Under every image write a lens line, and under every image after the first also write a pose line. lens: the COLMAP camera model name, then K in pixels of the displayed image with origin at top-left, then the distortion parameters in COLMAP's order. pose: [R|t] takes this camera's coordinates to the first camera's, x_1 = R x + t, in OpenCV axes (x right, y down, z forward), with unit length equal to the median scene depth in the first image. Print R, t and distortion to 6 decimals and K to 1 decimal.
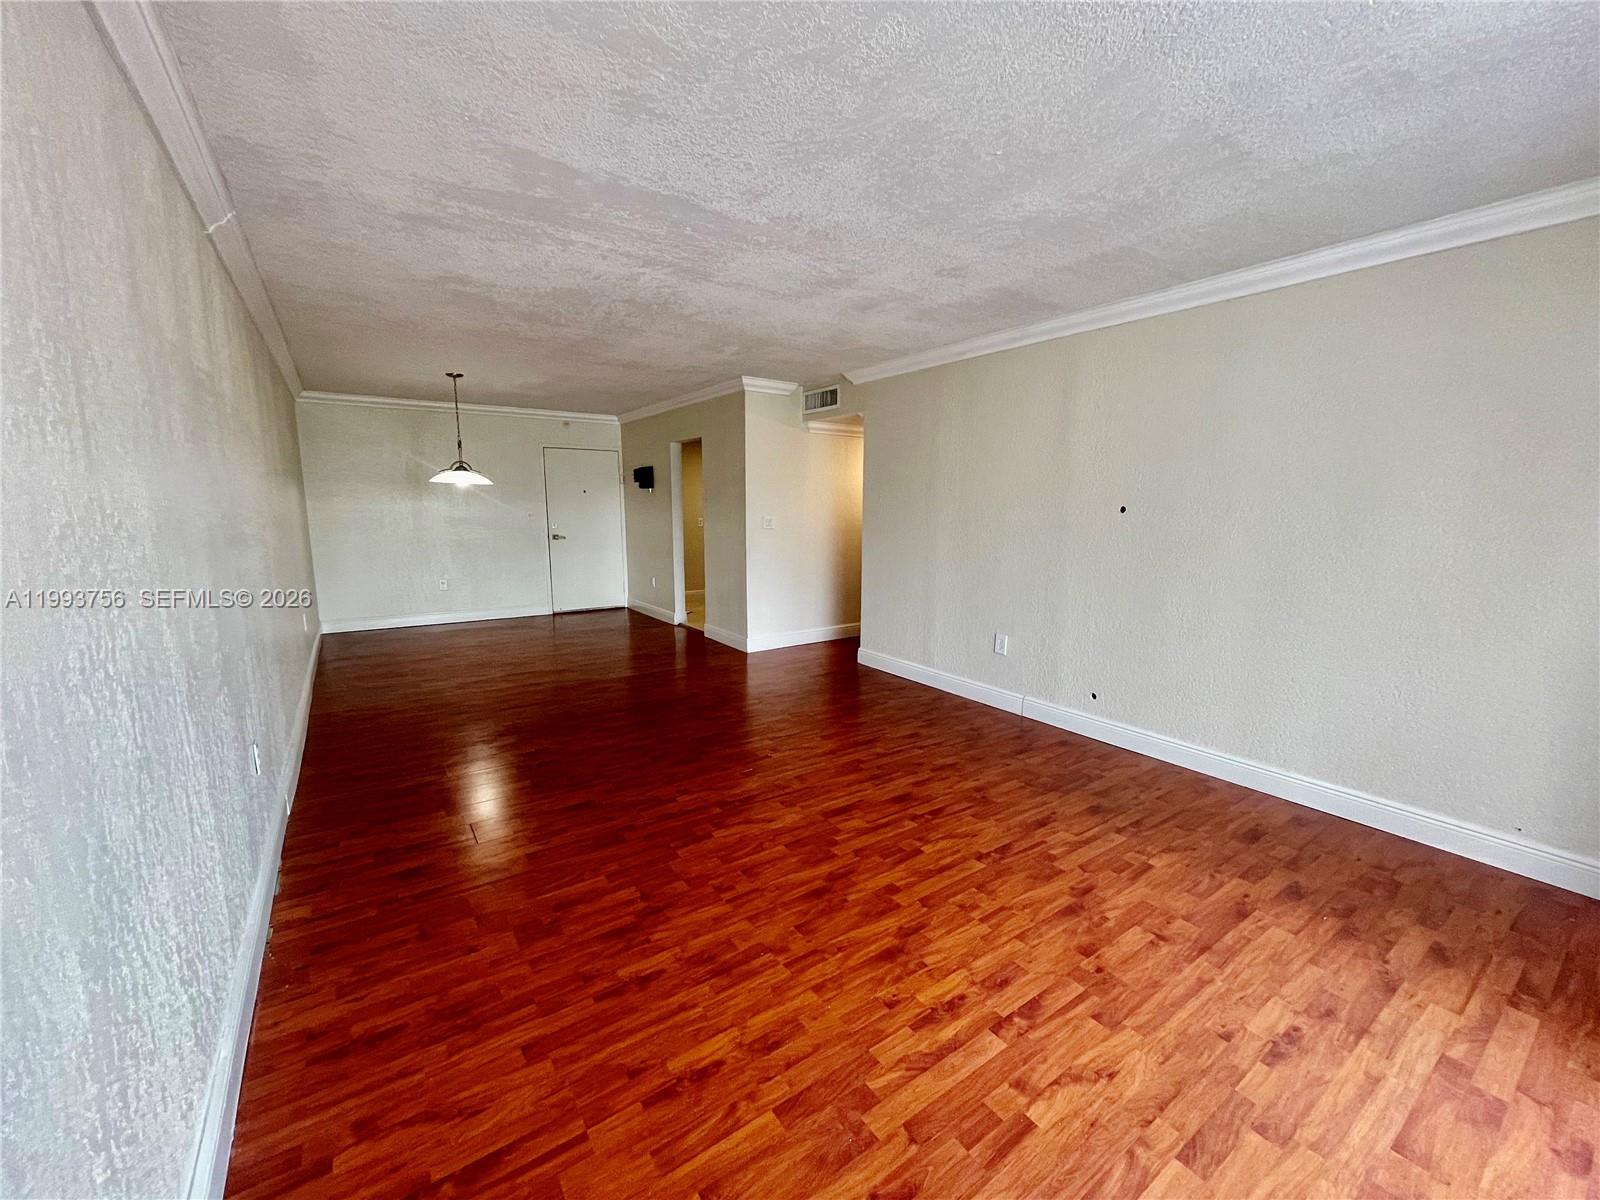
lens RADIAL K [[645.9, 0, 803.1], [0, 645.9, 588.1], [0, 0, 1]] dist [-0.001373, 0.001241]
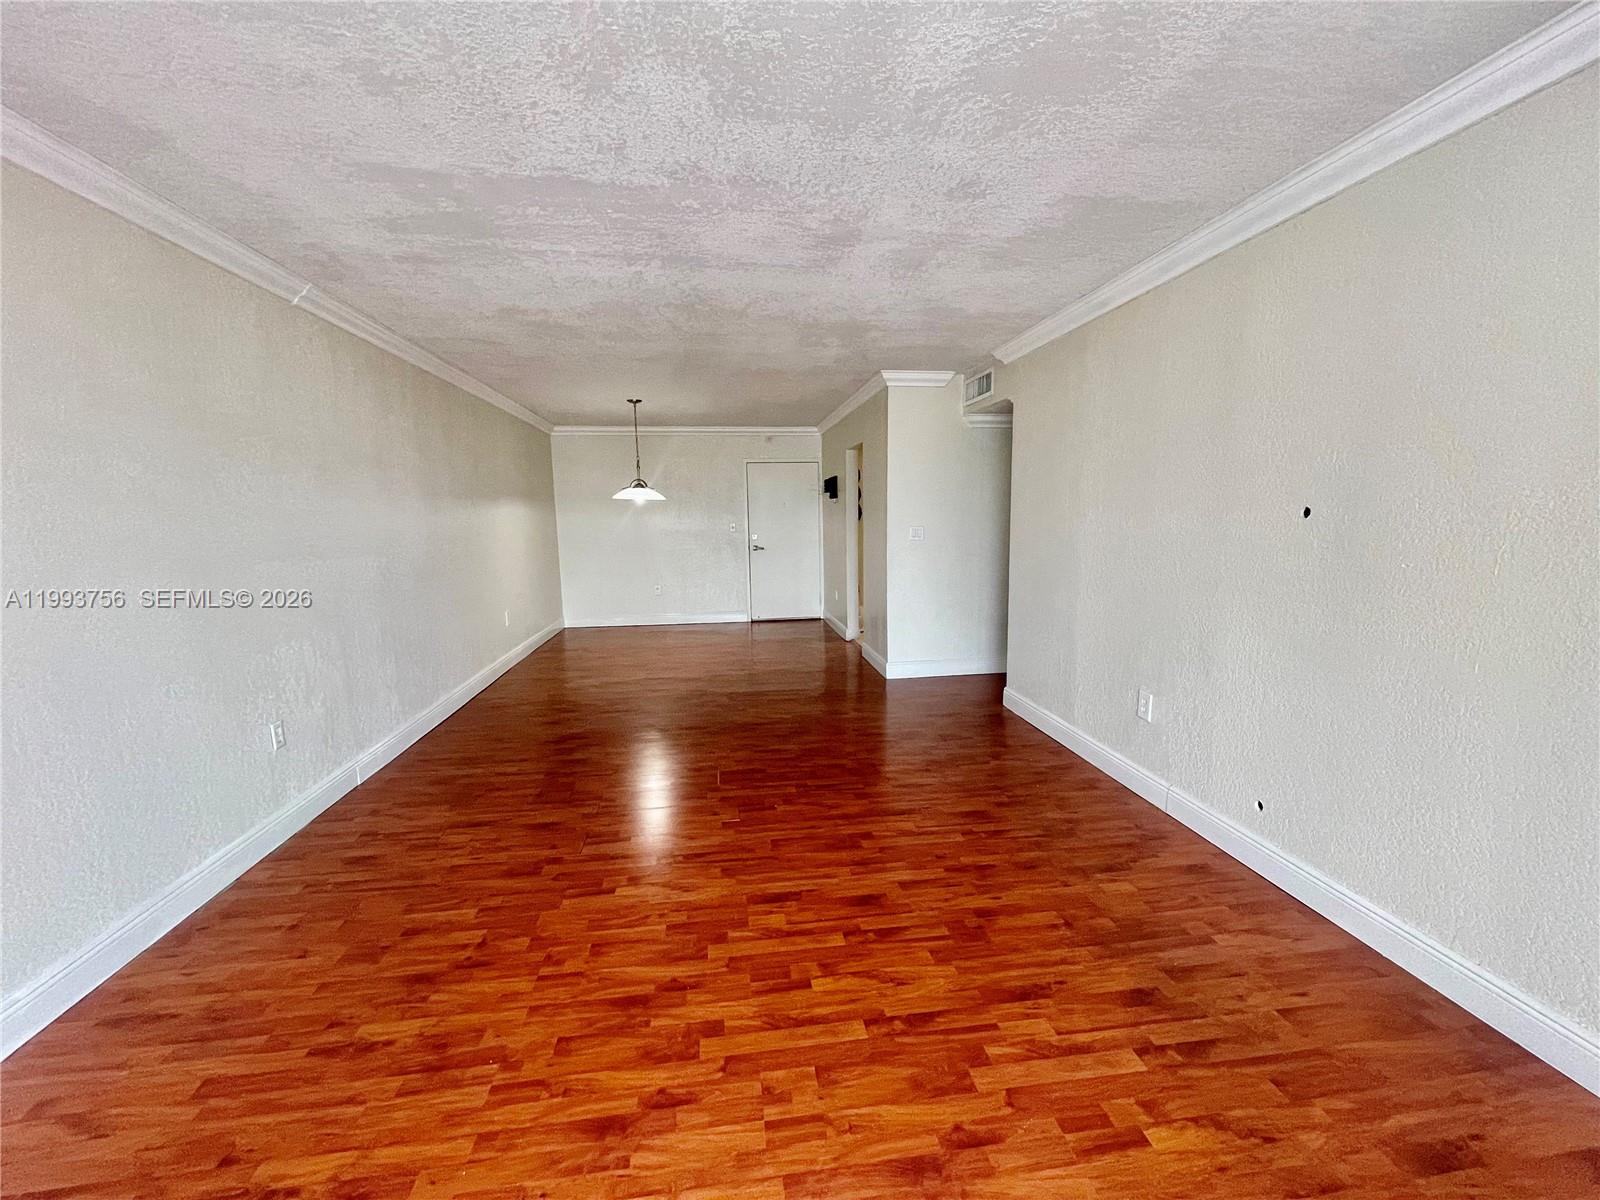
lens RADIAL K [[645.9, 0, 801.6], [0, 645.9, 595.0], [0, 0, 1]] dist [-0.001373, 0.001241]
pose [[0.888836, 0.039464, -0.456524, 0.410511], [-0.040557, 0.999150, 0.007409, -0.034849], [0.456428, 0.011930, 0.889680, 0.278283]]
